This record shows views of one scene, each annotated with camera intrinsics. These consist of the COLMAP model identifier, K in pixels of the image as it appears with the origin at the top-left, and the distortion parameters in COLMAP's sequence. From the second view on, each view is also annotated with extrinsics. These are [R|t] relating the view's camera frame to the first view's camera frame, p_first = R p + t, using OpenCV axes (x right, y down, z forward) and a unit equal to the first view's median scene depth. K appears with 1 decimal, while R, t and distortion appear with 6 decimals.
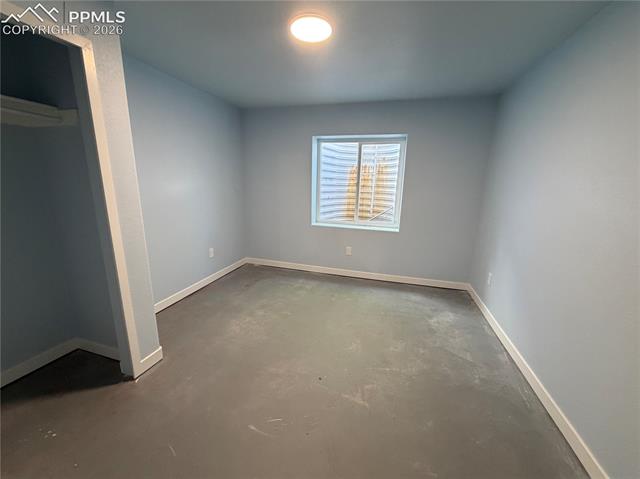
lens RADIAL K [[256.0, 0, 319.2], [0, 256.0, 238.6], [0, 0, 1]] dist [0.004297, -0.000423]
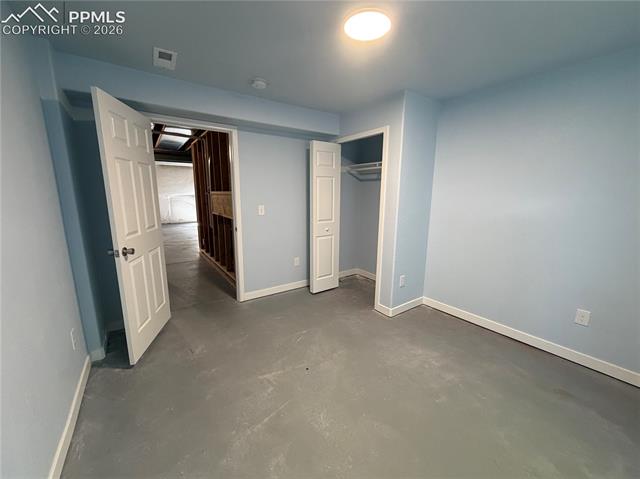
lens RADIAL K [[256.0, 0, 319.8], [0, 256.0, 240.7], [0, 0, 1]] dist [0.004297, -0.000423]
pose [[-0.630050, 0.111935, -0.768445, 0.722482], [-0.192412, 0.936197, 0.294130, -0.298104], [0.752339, 0.333174, -0.568314, 1.404163]]
